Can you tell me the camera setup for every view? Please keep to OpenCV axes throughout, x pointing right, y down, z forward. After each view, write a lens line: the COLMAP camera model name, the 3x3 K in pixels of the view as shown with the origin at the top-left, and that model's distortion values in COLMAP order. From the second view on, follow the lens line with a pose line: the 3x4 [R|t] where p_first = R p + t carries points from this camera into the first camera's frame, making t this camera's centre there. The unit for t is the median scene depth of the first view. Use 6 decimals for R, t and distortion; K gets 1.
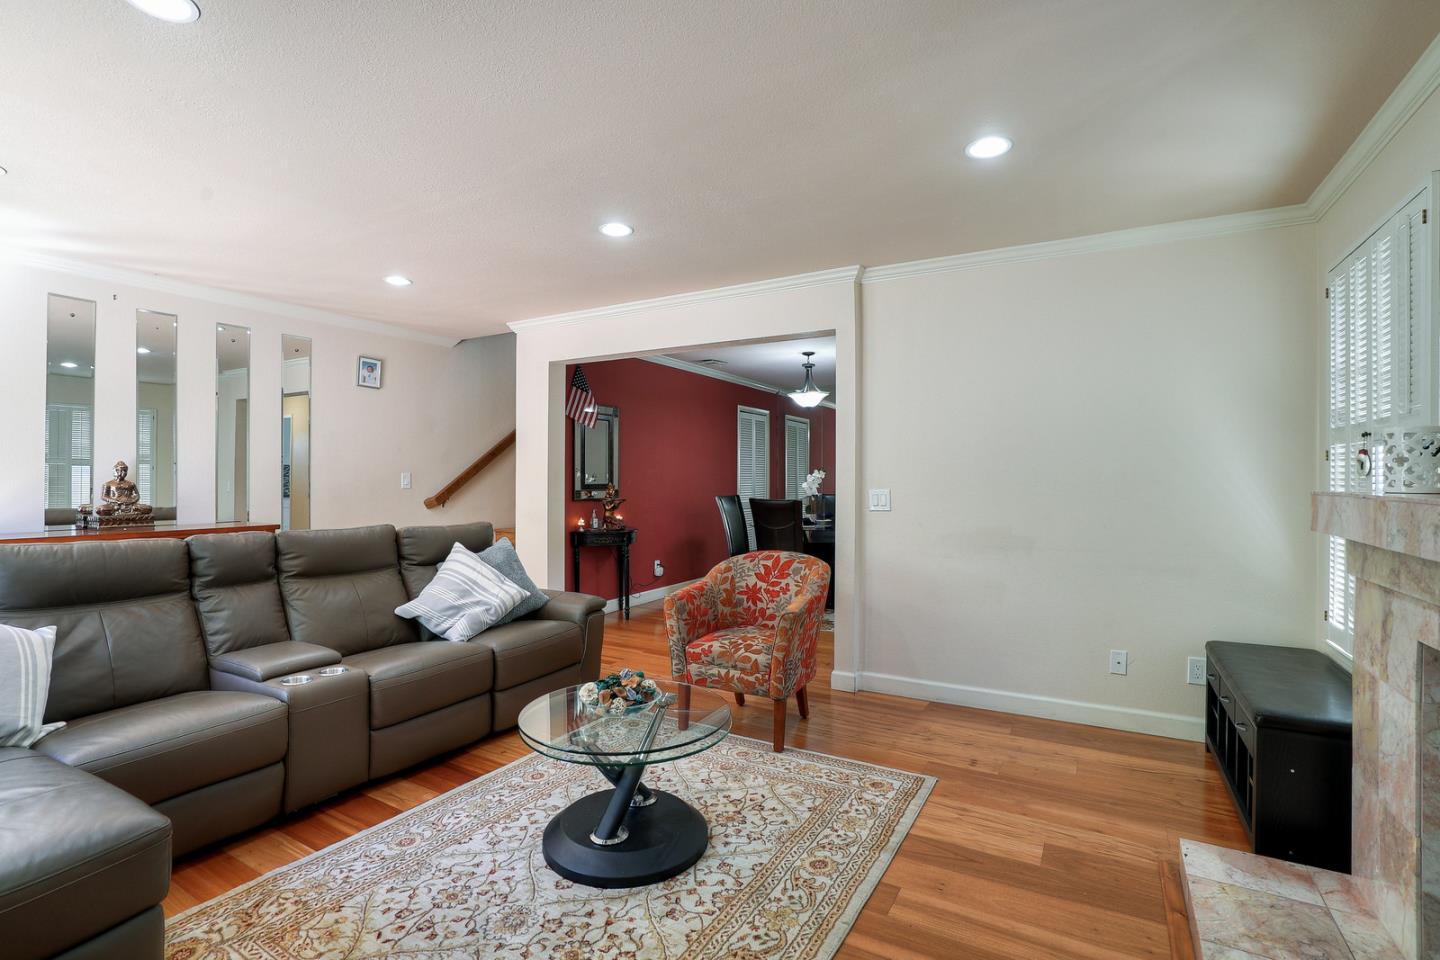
lens RADIAL K [[671.1, 0, 721.5], [0, 671.1, 476.6], [0, 0, 1]] dist [-0.057119, 0.023311]
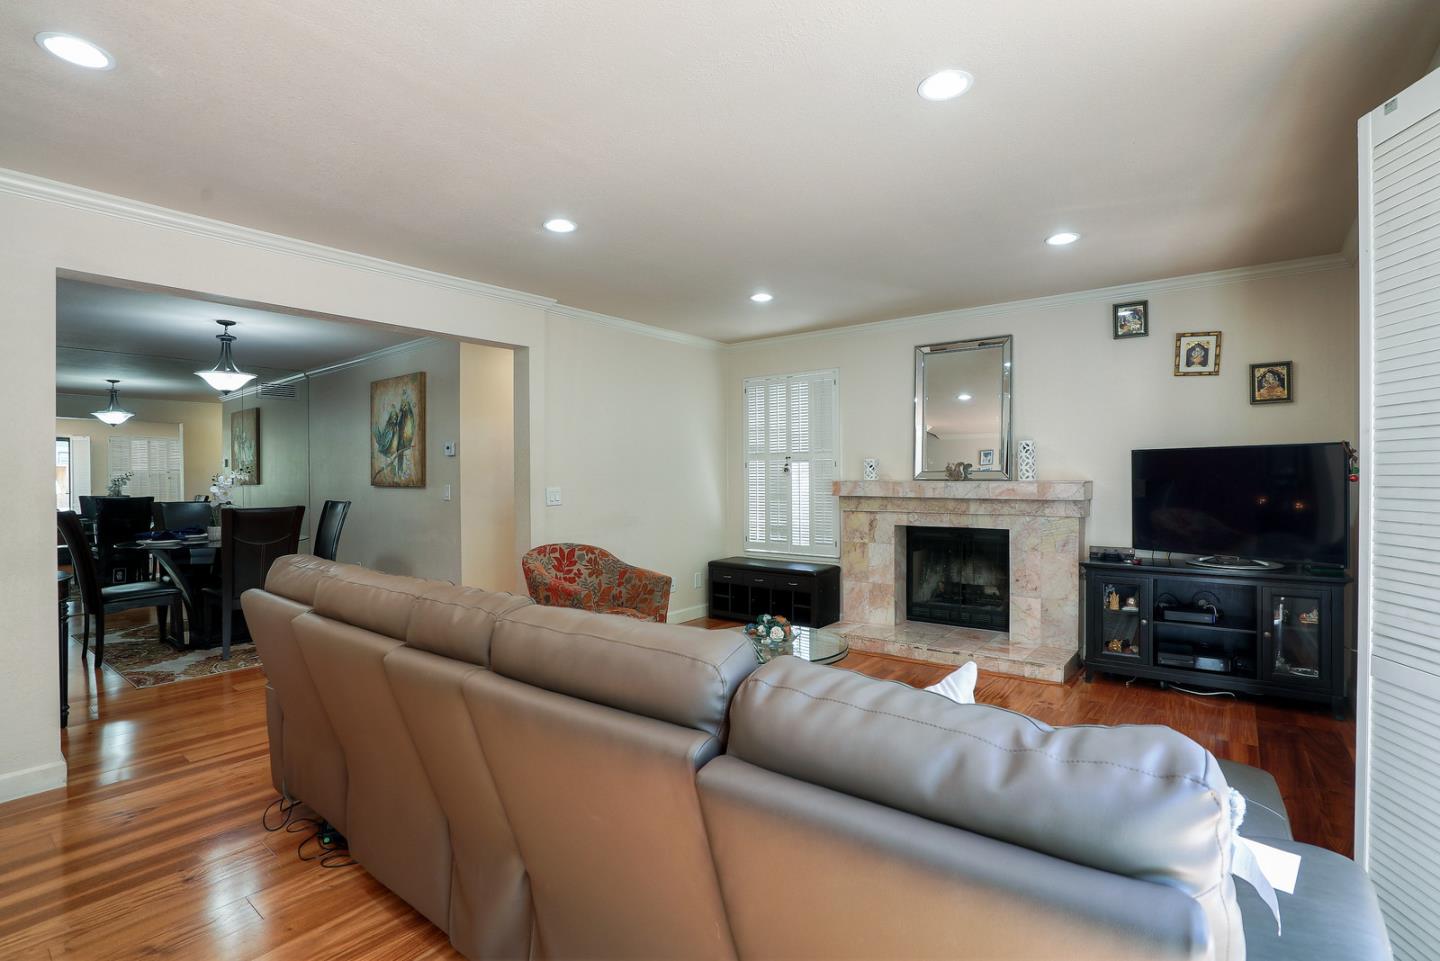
lens RADIAL K [[671.1, 0, 721.5], [0, 671.1, 477.1], [0, 0, 1]] dist [-0.057119, 0.023311]
pose [[0.151831, -0.008065, 0.988374, -1.196293], [0.006840, 0.999951, 0.007109, -0.009947], [-0.988383, 0.005682, 0.151879, 0.689779]]
